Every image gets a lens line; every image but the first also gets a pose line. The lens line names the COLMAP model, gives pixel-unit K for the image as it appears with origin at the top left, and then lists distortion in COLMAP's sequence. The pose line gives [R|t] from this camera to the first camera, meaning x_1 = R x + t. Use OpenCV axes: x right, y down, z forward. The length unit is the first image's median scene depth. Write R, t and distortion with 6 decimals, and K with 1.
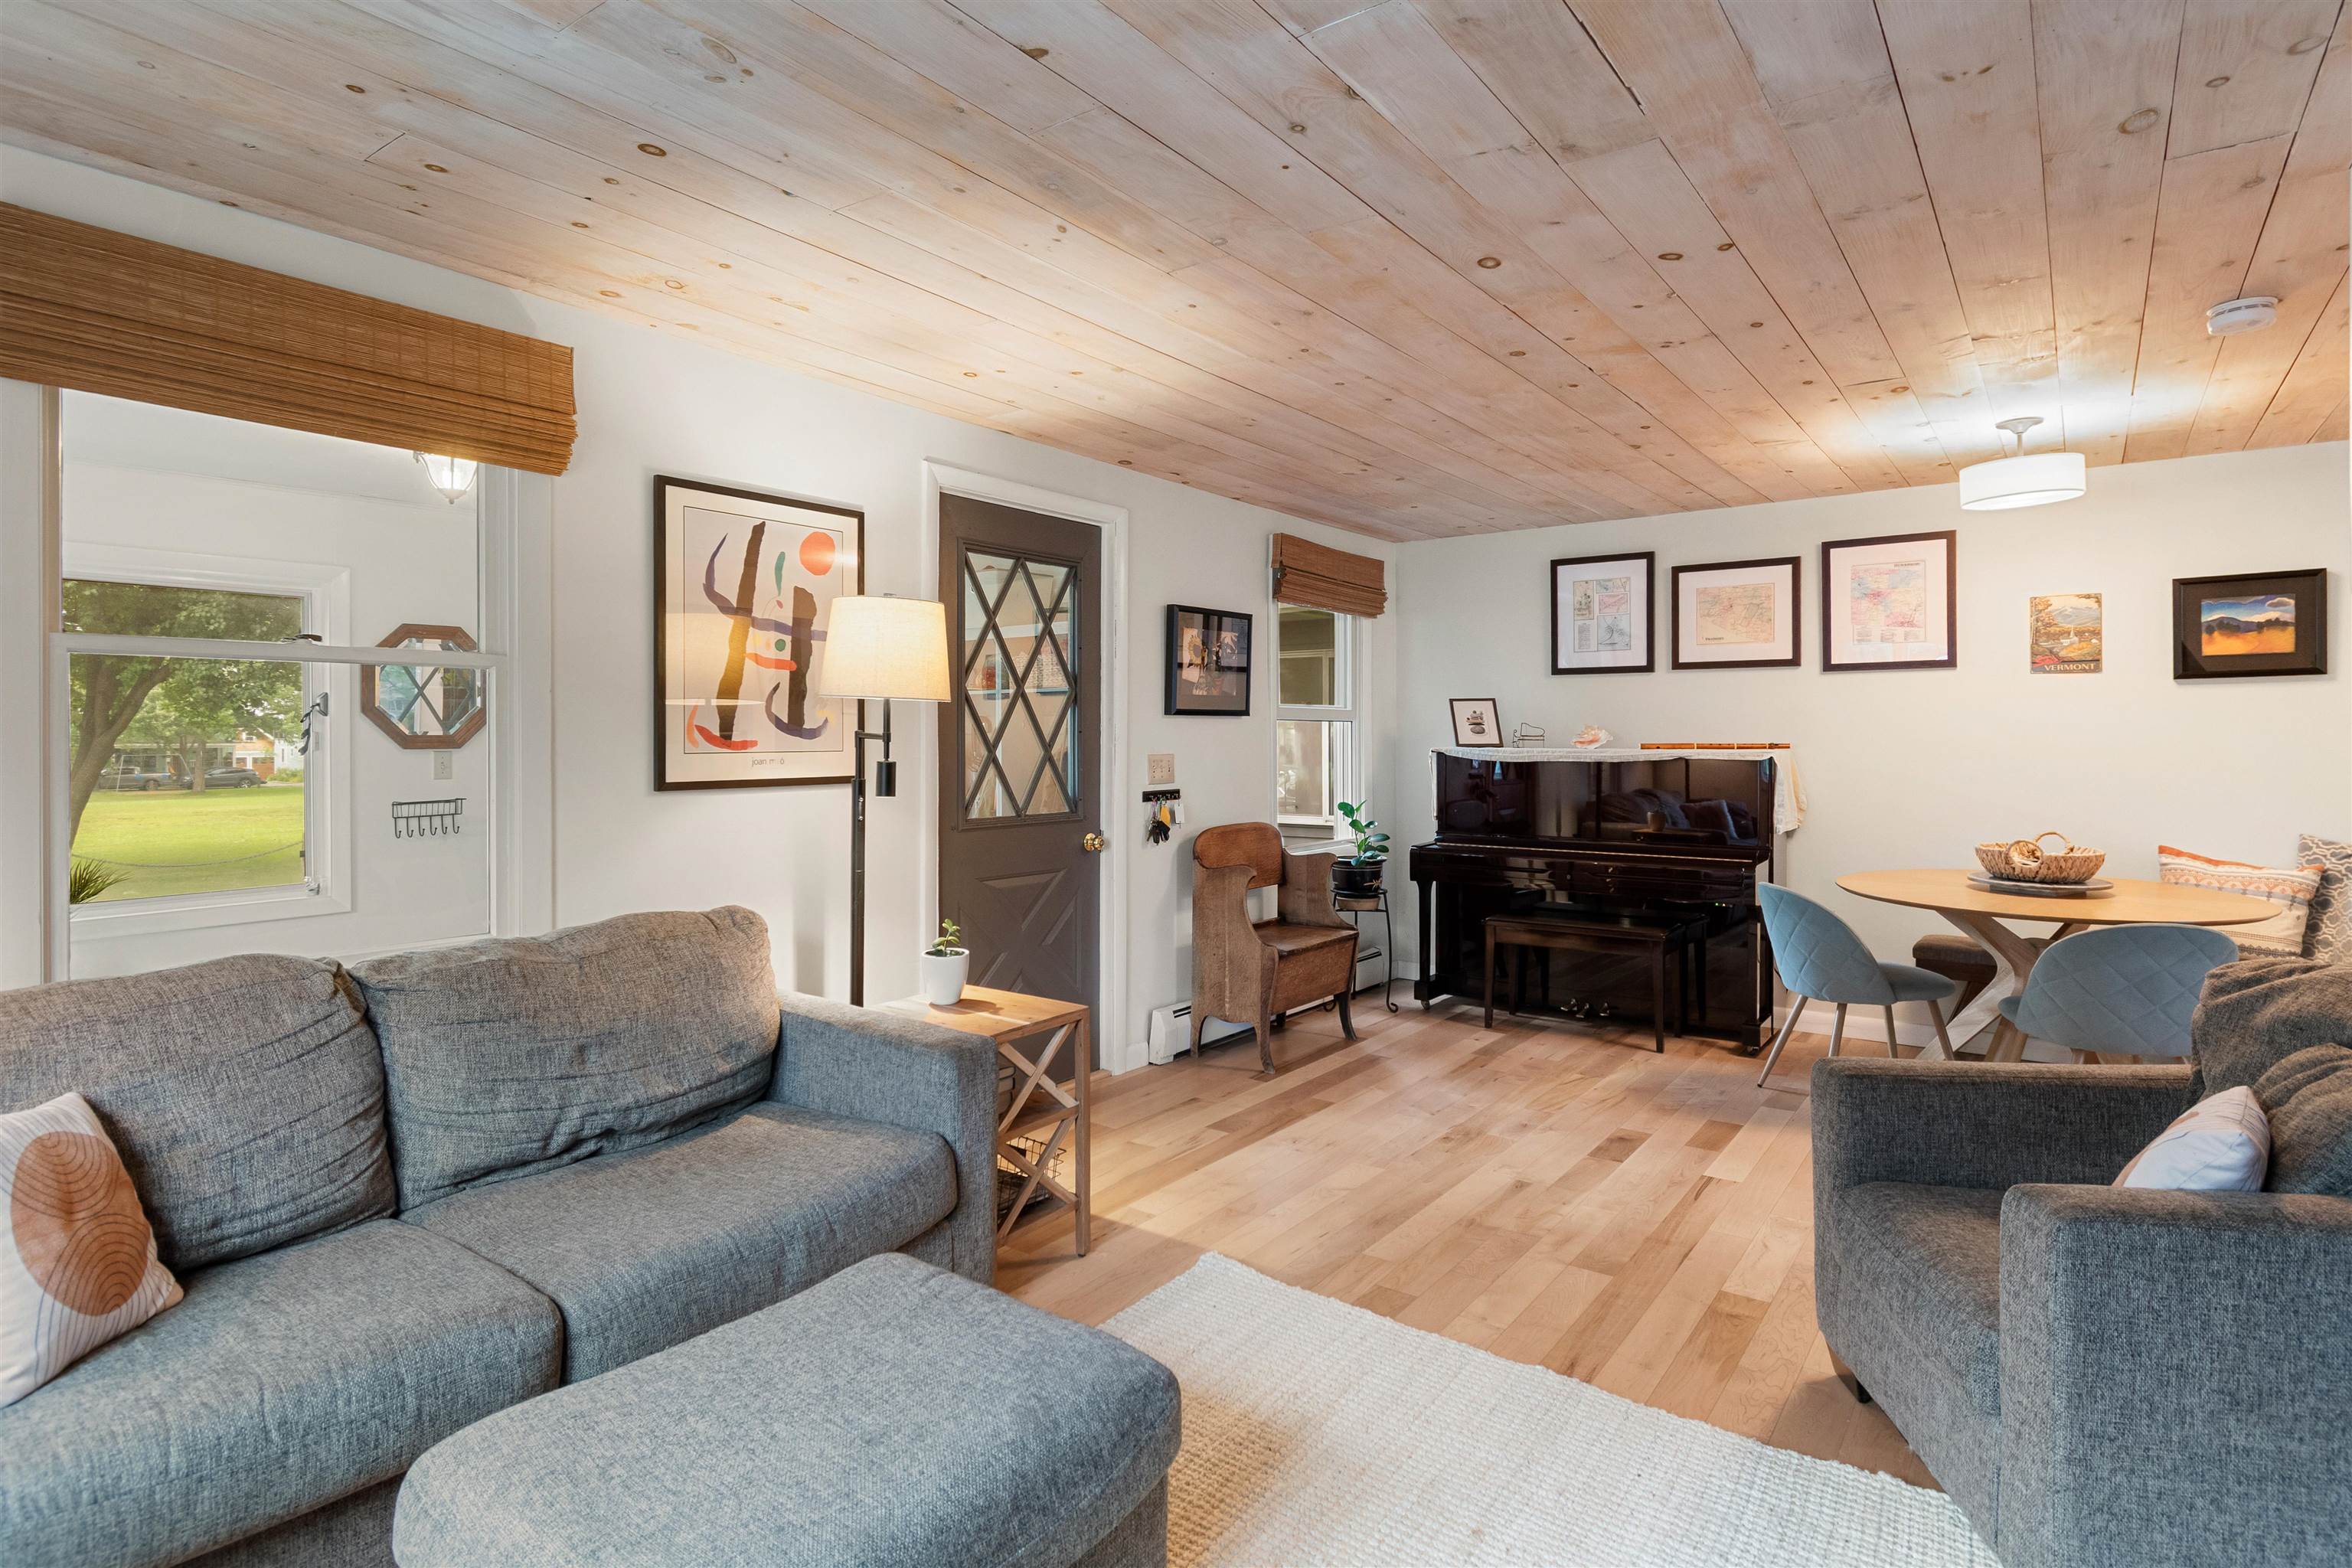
lens RADIAL K [[1209.4, 0, 1183.9], [0, 1209.4, 745.5], [0, 0, 1]] dist [0.002817, 0.000561]
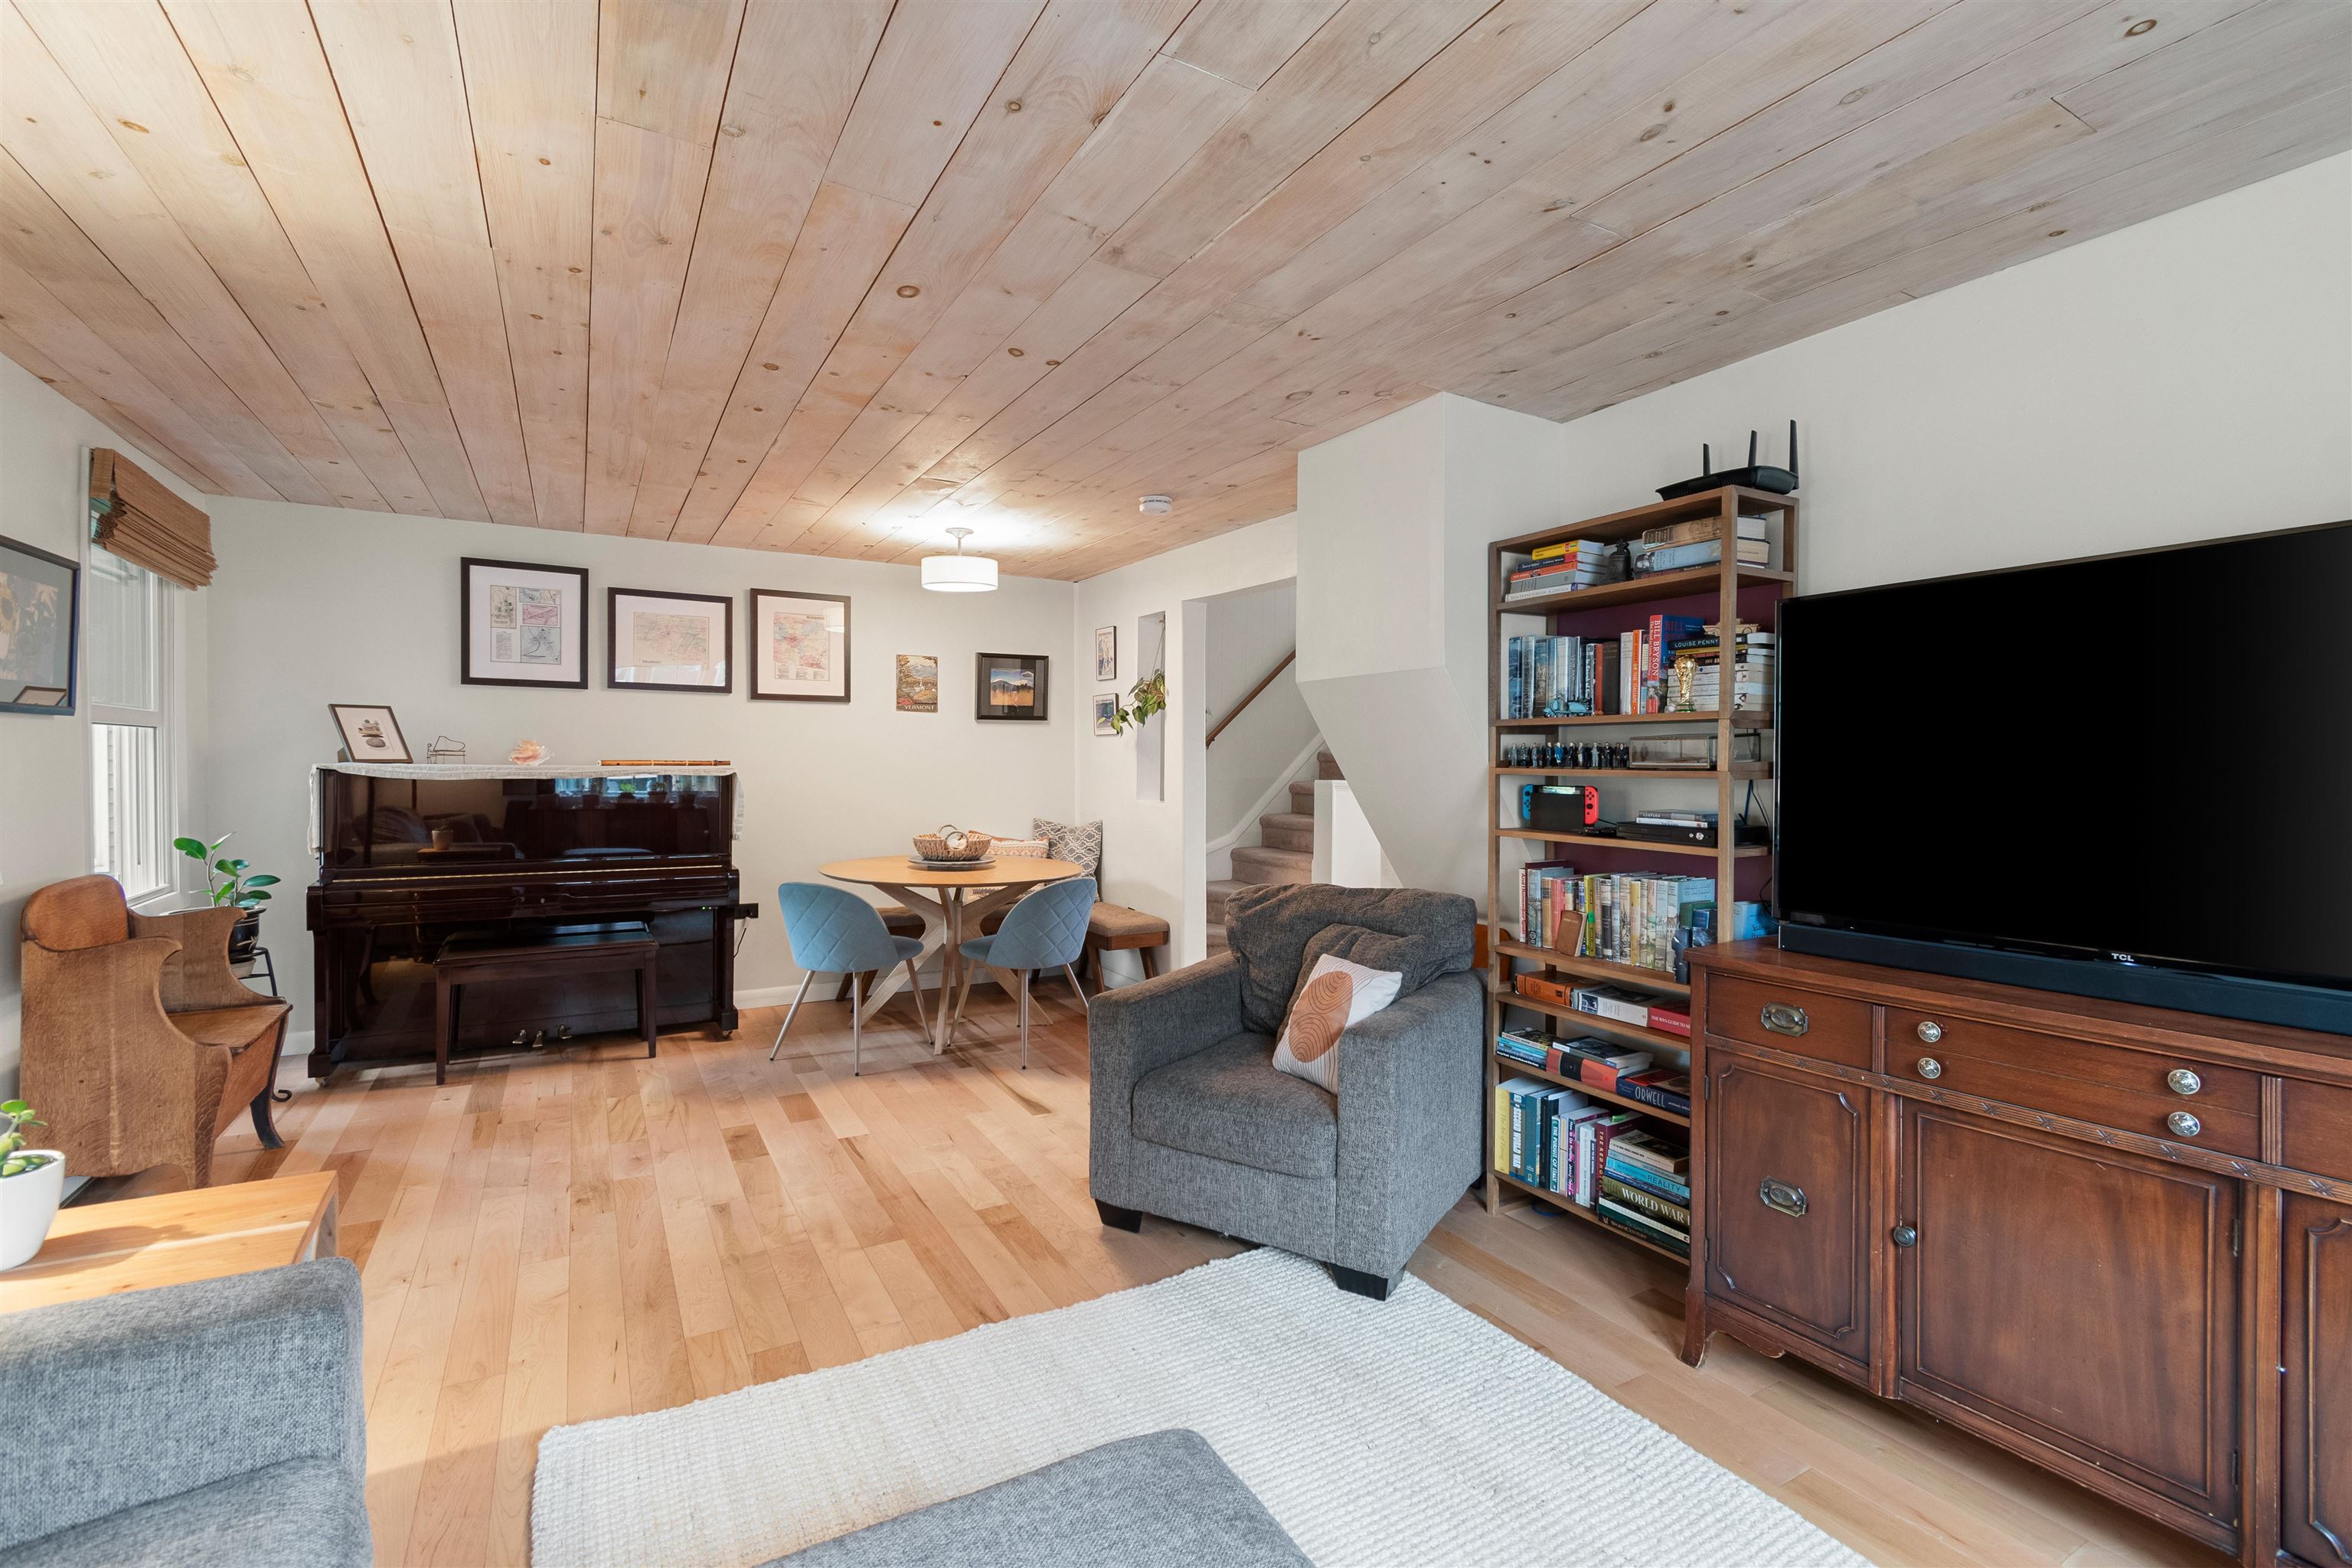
lens RADIAL K [[1050.0, 0, 1176.0], [0, 1050.0, 784.0], [0, 0, 1]] dist [0.009823, -0.000355]
pose [[0.397840, -0.016241, 0.917311, -0.305673], [-0.003921, 0.999804, 0.019402, -0.000809], [-0.917446, -0.011316, 0.397698, 0.275766]]
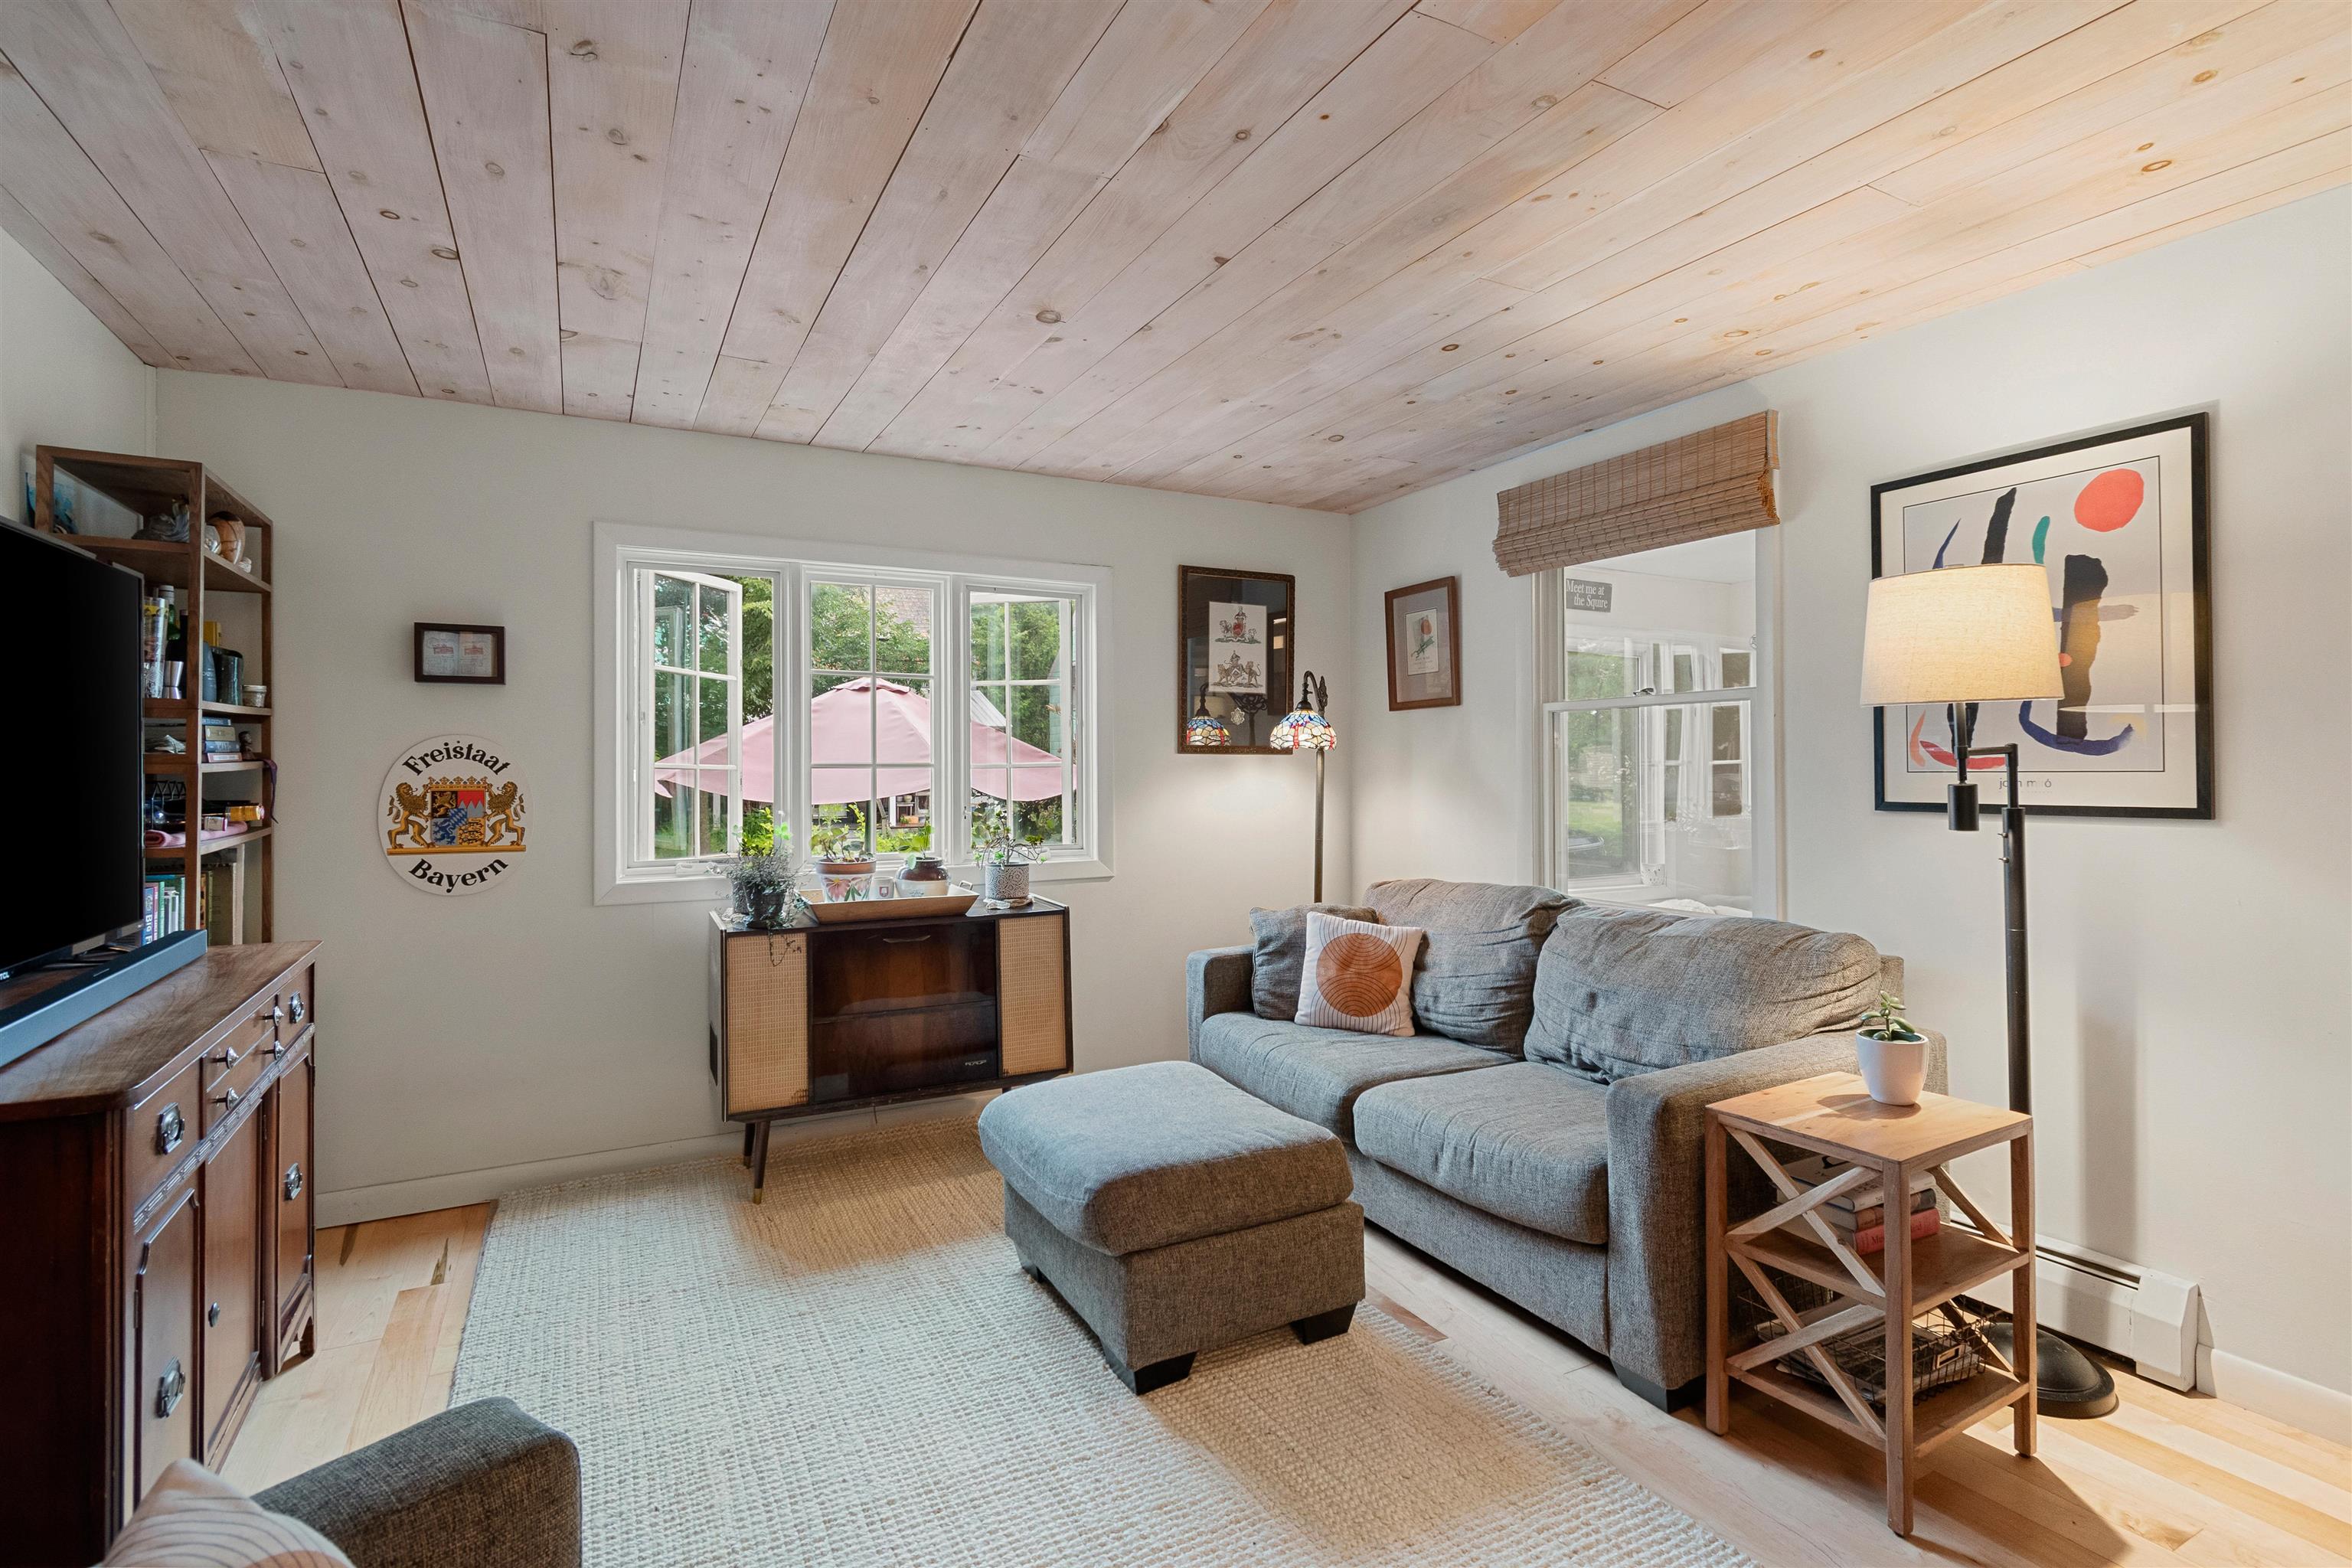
lens RADIAL K [[1090.4, 0, 1181.9], [0, 1090.4, 766.8], [0, 0, 1]] dist [-0.000742, -0.000151]
pose [[-0.414003, 0.002993, -0.910271, 0.458848], [0.000784, 0.999995, 0.002932, -0.000058], [0.910275, 0.000500, -0.414003, 0.658435]]
